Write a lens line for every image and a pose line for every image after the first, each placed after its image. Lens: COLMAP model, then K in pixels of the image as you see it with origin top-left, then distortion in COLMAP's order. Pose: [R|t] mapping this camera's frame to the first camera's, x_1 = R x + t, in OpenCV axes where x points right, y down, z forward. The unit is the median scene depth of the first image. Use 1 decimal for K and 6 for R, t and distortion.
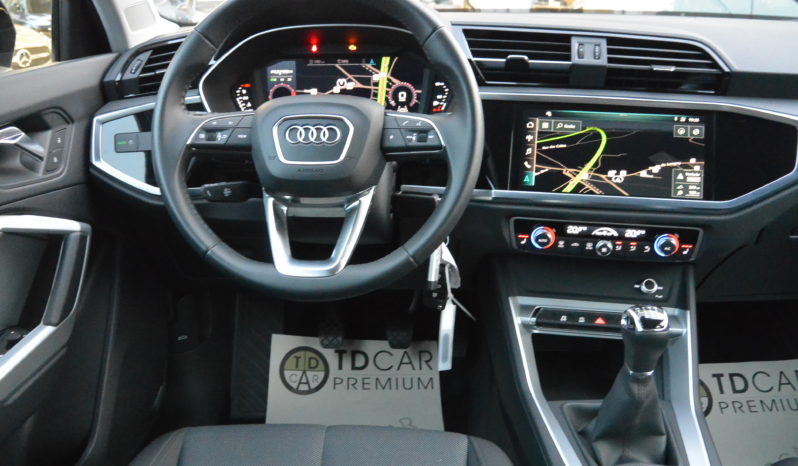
lens RADIAL K [[706.7, 0, 399.0], [0, 706.7, 233.0], [0, 0, 1]] dist [-0.162170, 0.191485]
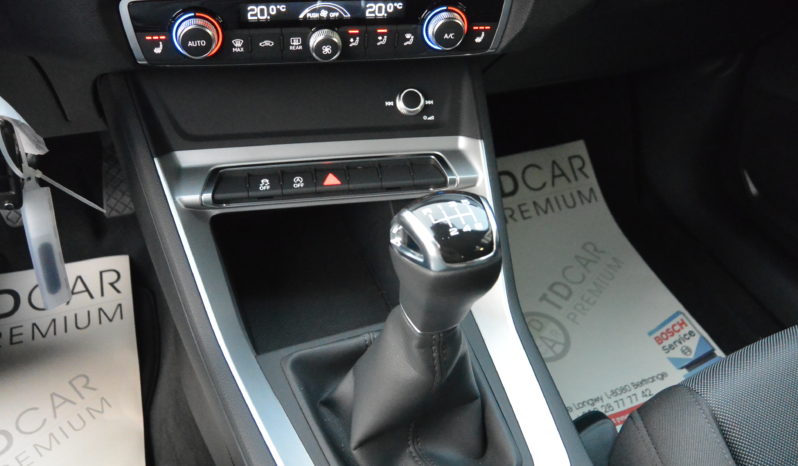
lens RADIAL K [[706.7, 0, 399.0], [0, 706.7, 233.0], [0, 0, 1]] dist [-0.162170, 0.191485]
pose [[0.915910, -0.197376, 0.349501, 0.141058], [0.067419, 0.934021, 0.350798, -0.023528], [-0.395680, -0.297736, 0.868787, 0.505282]]
